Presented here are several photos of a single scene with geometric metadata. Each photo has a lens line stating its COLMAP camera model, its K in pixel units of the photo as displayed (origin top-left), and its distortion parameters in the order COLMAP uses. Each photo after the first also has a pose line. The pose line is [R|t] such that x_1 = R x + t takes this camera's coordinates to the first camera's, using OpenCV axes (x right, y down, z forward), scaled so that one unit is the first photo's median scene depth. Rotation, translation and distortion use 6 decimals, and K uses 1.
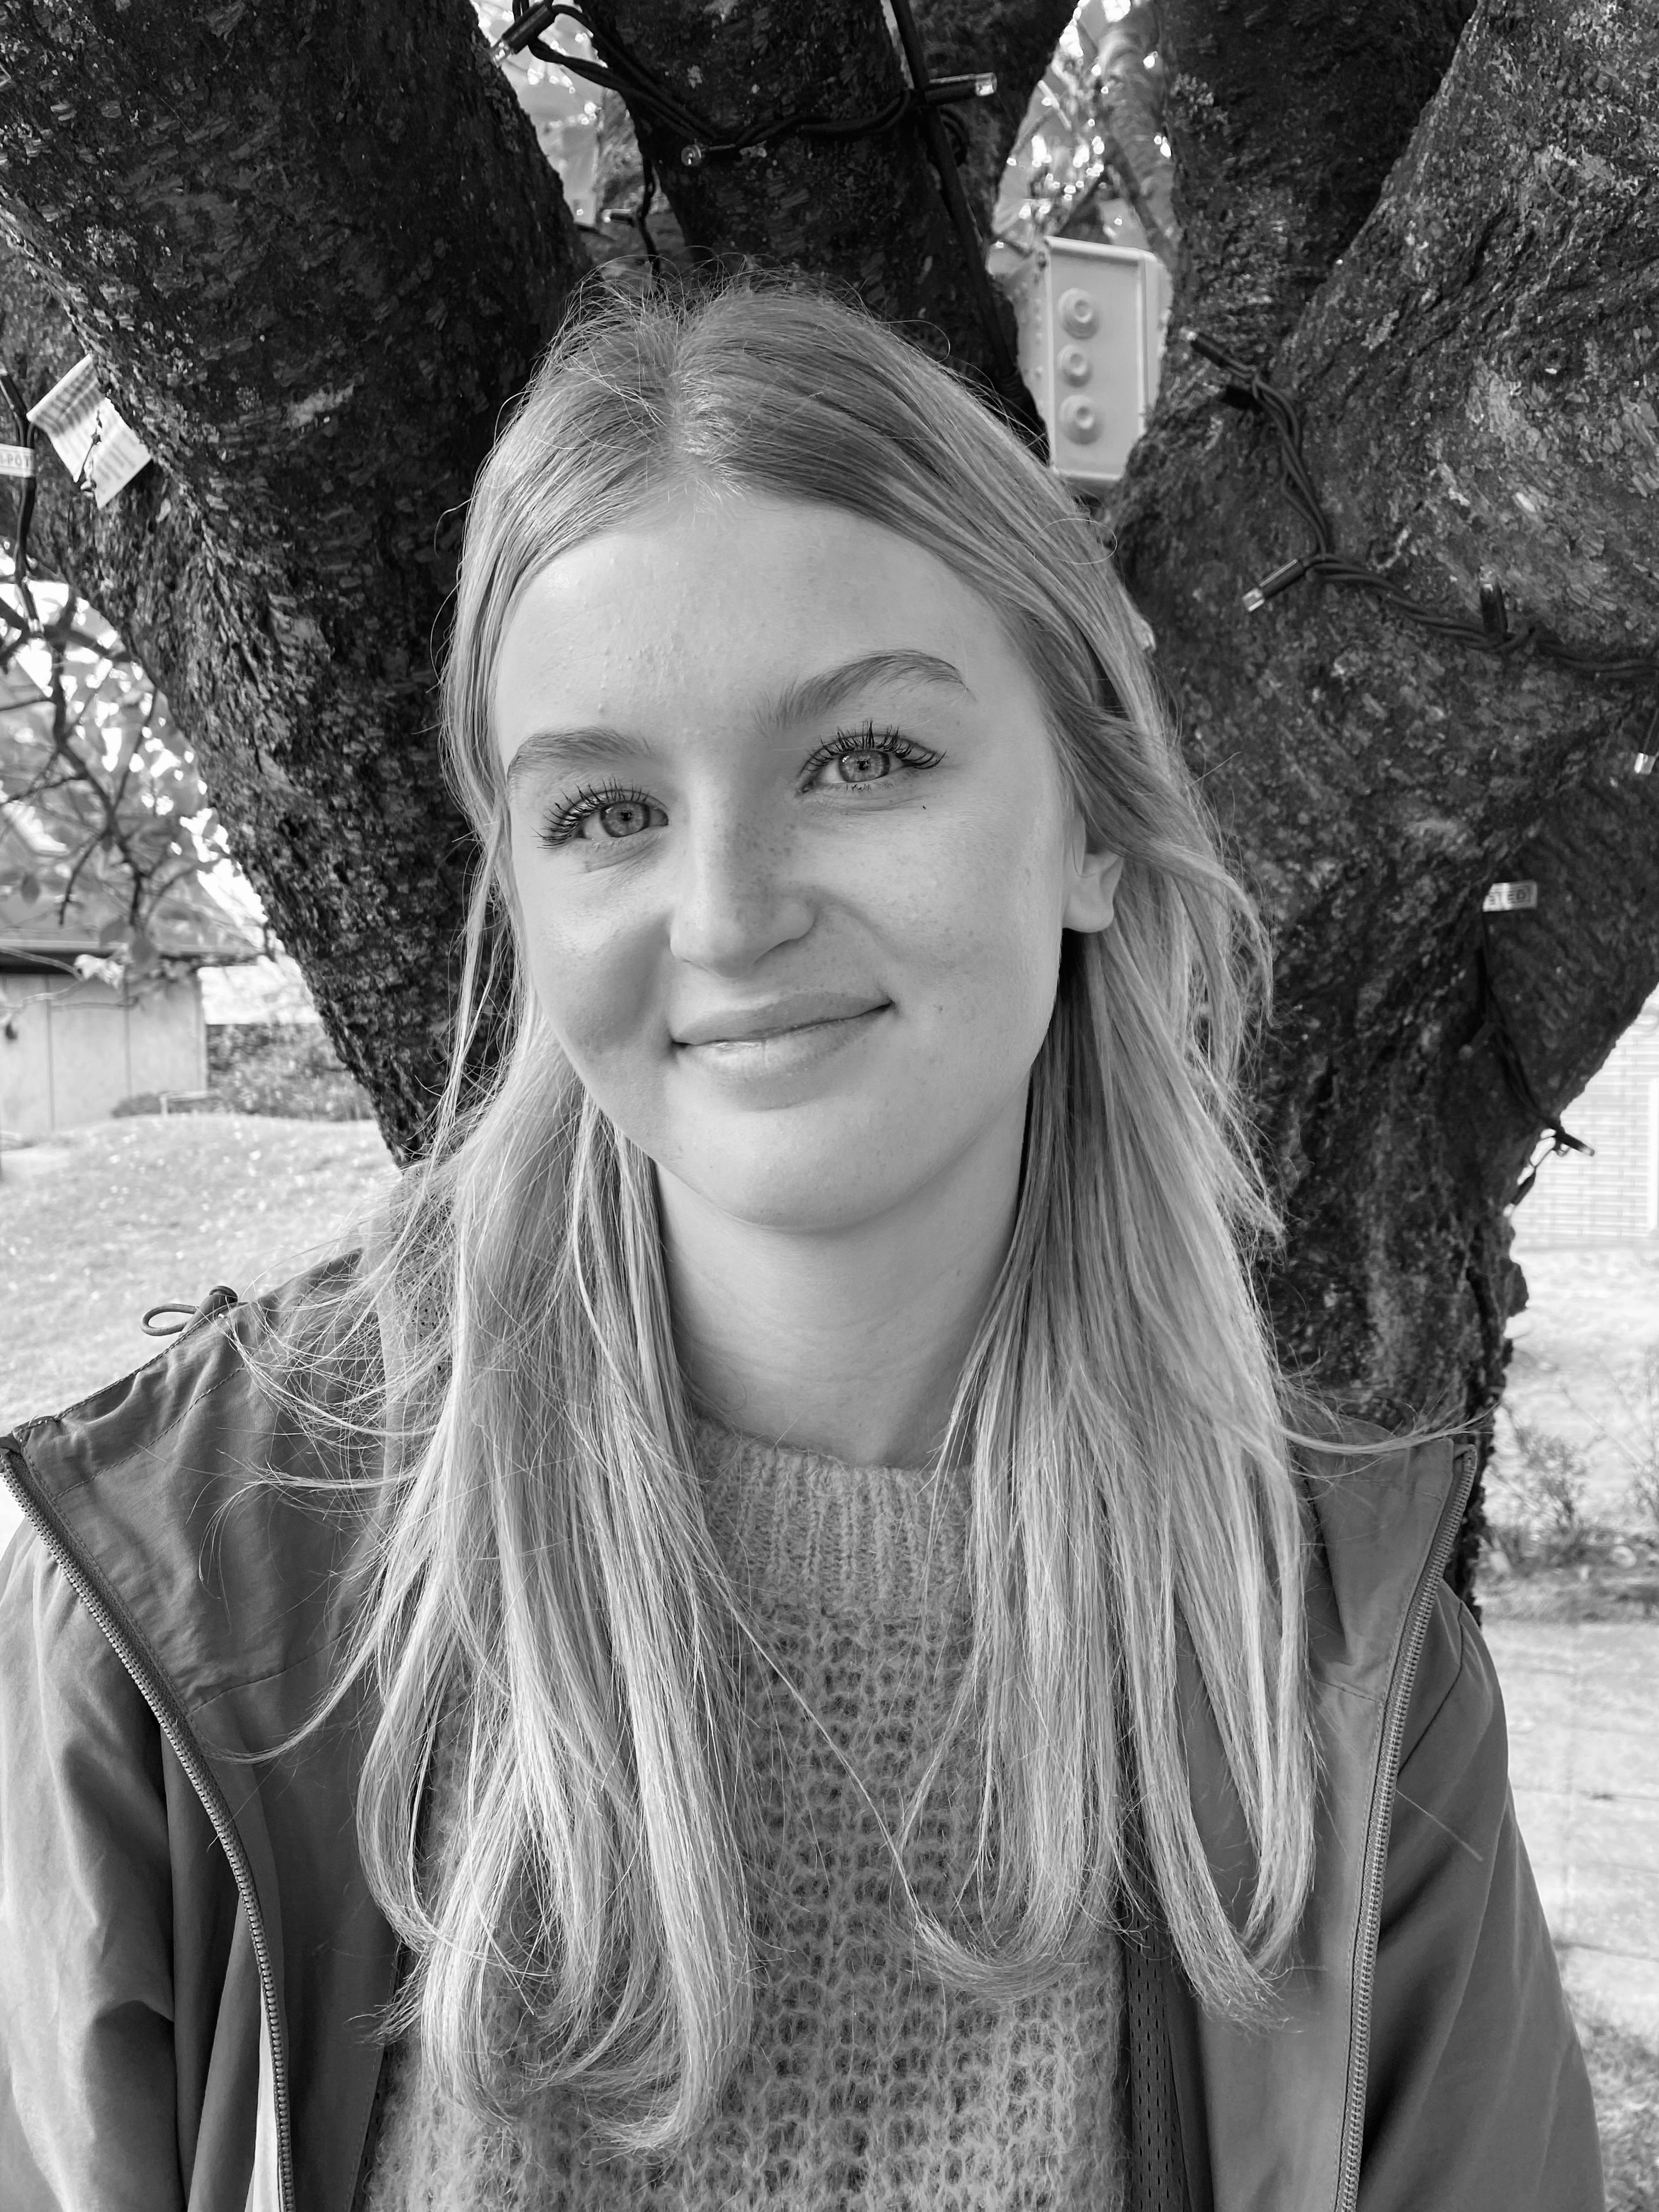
lens RADIAL K [[1683.2, 0, 819.2], [0, 1683.2, 1107.4], [0, 0, 1]] dist [0.006176, 0.000099]
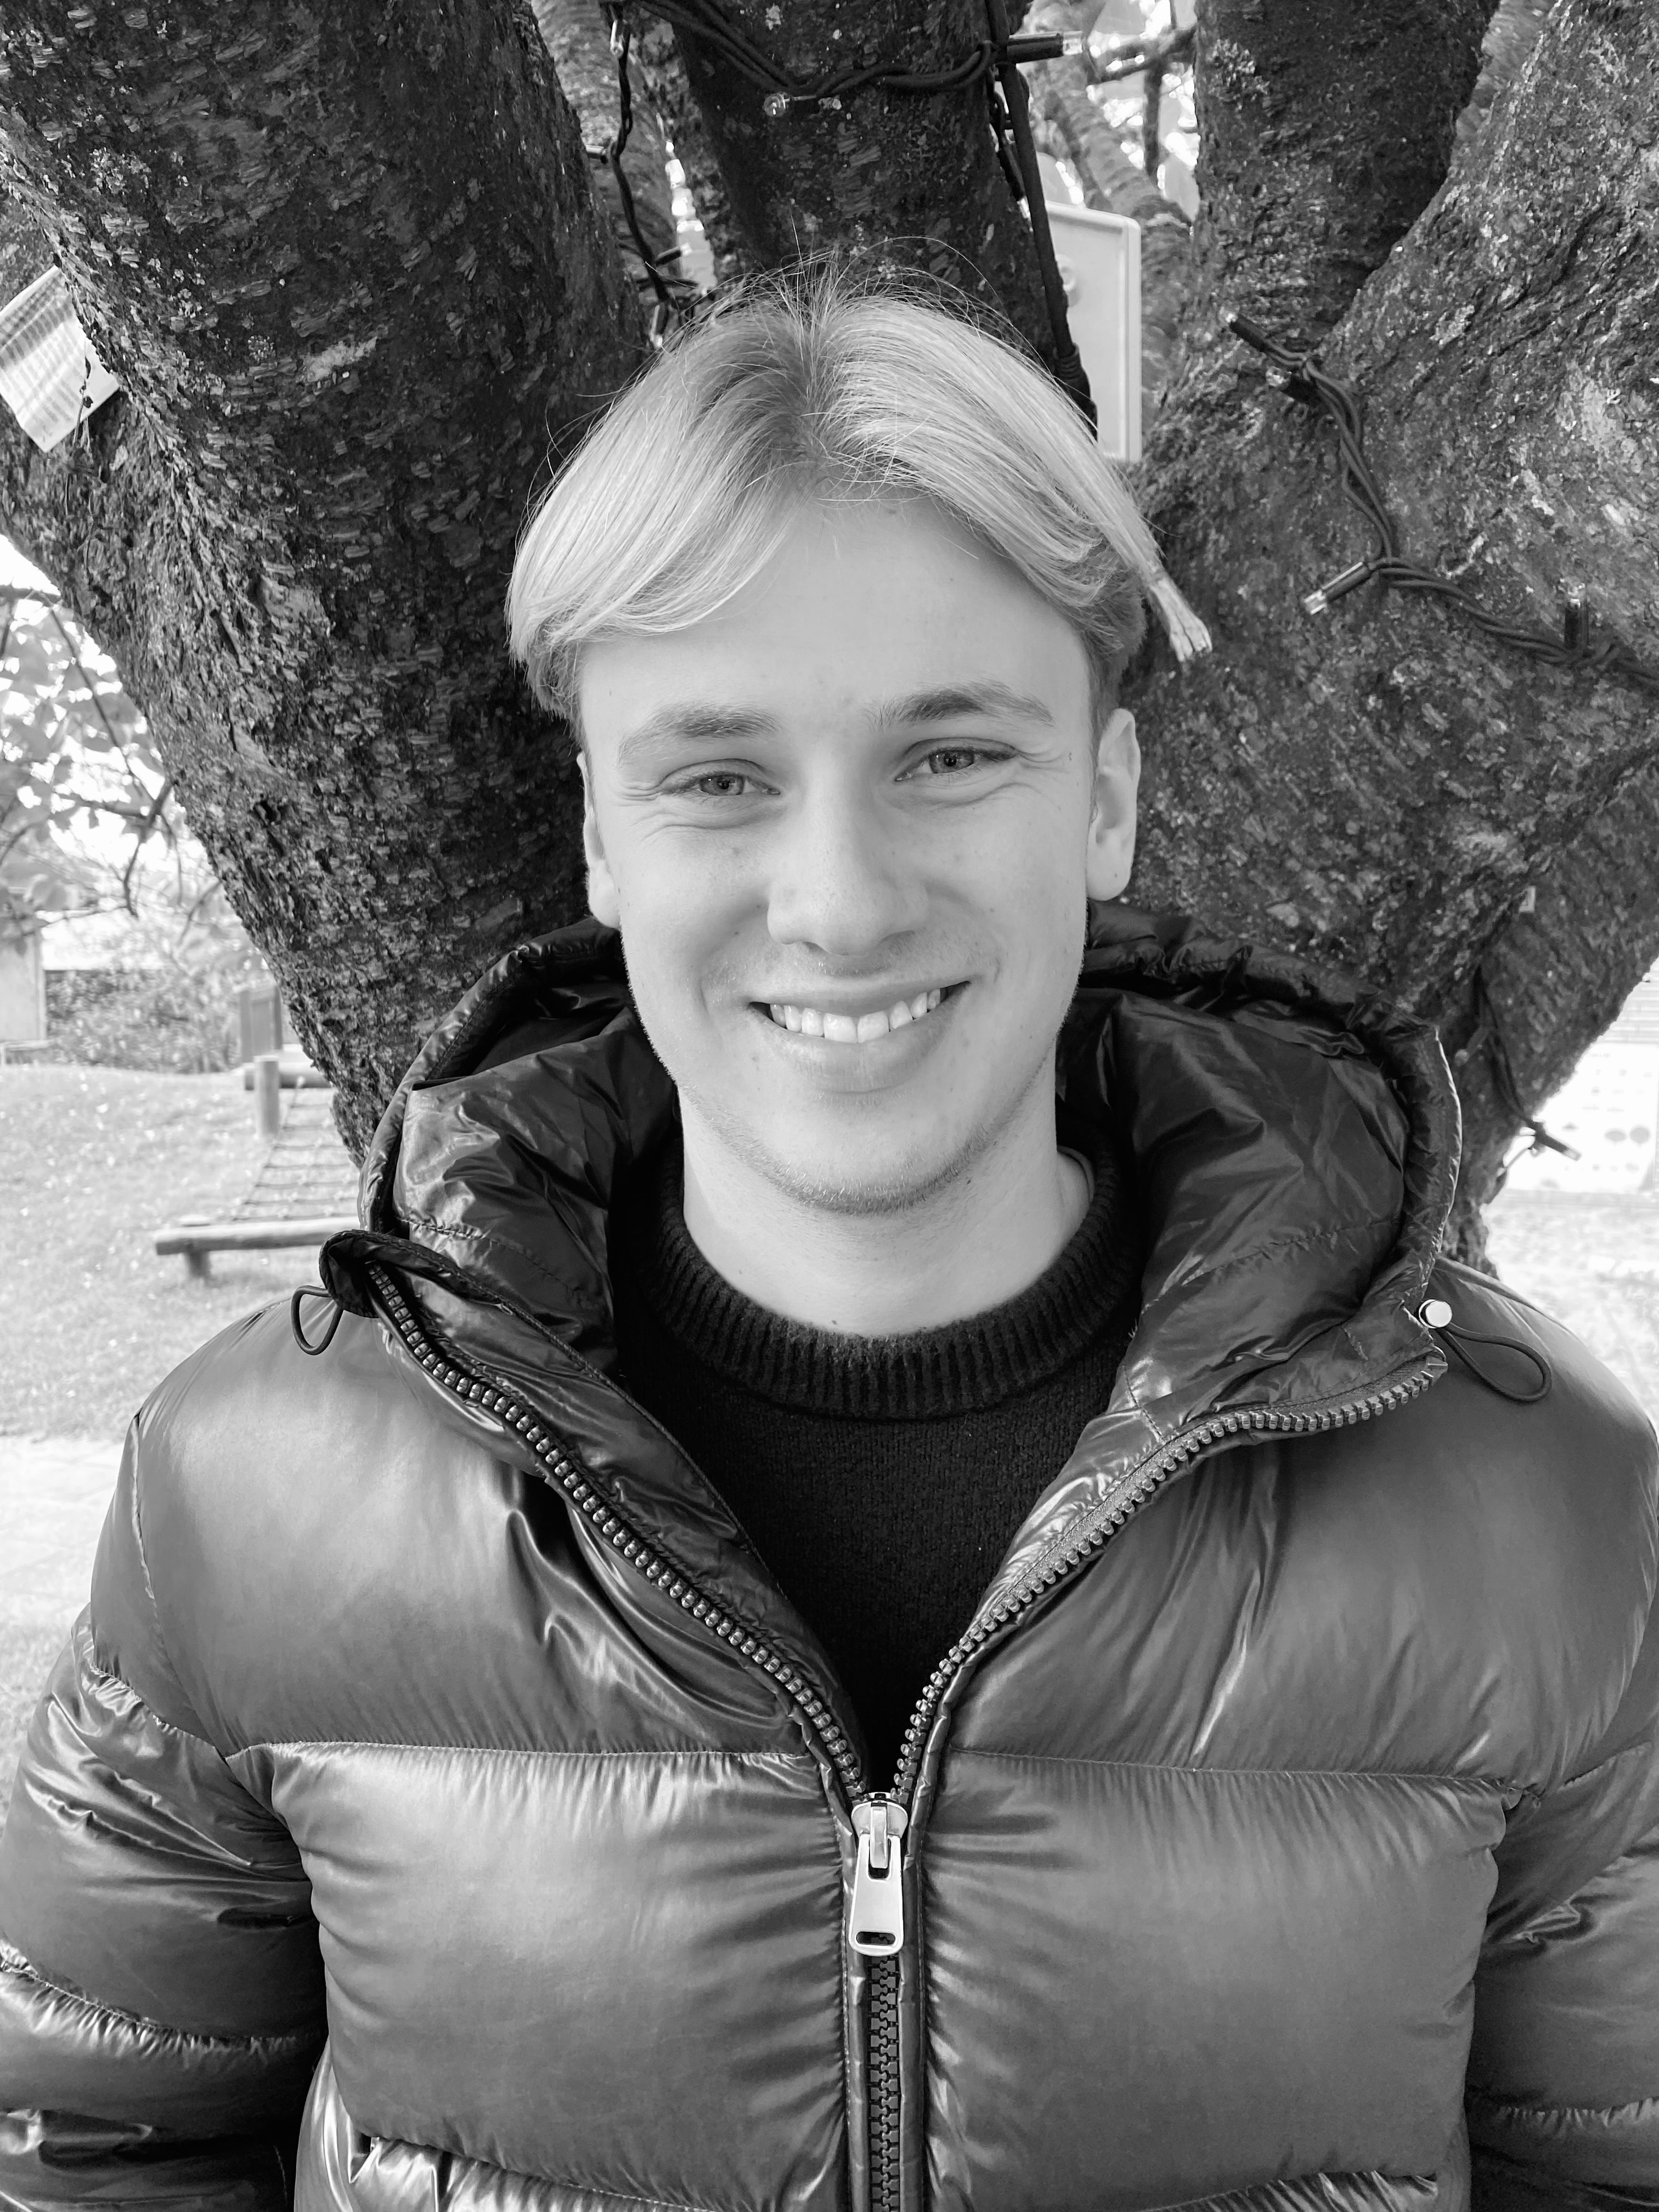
lens RADIAL K [[1682.3, 0, 819.8], [0, 1682.3, 1118.5], [0, 0, 1]] dist [0.008682, -0.003912]
pose [[0.996492, 0.005118, 0.083533, -0.099729], [-0.007978, 0.999392, 0.033937, -0.034788], [-0.083308, -0.034485, 0.995927, 0.050184]]
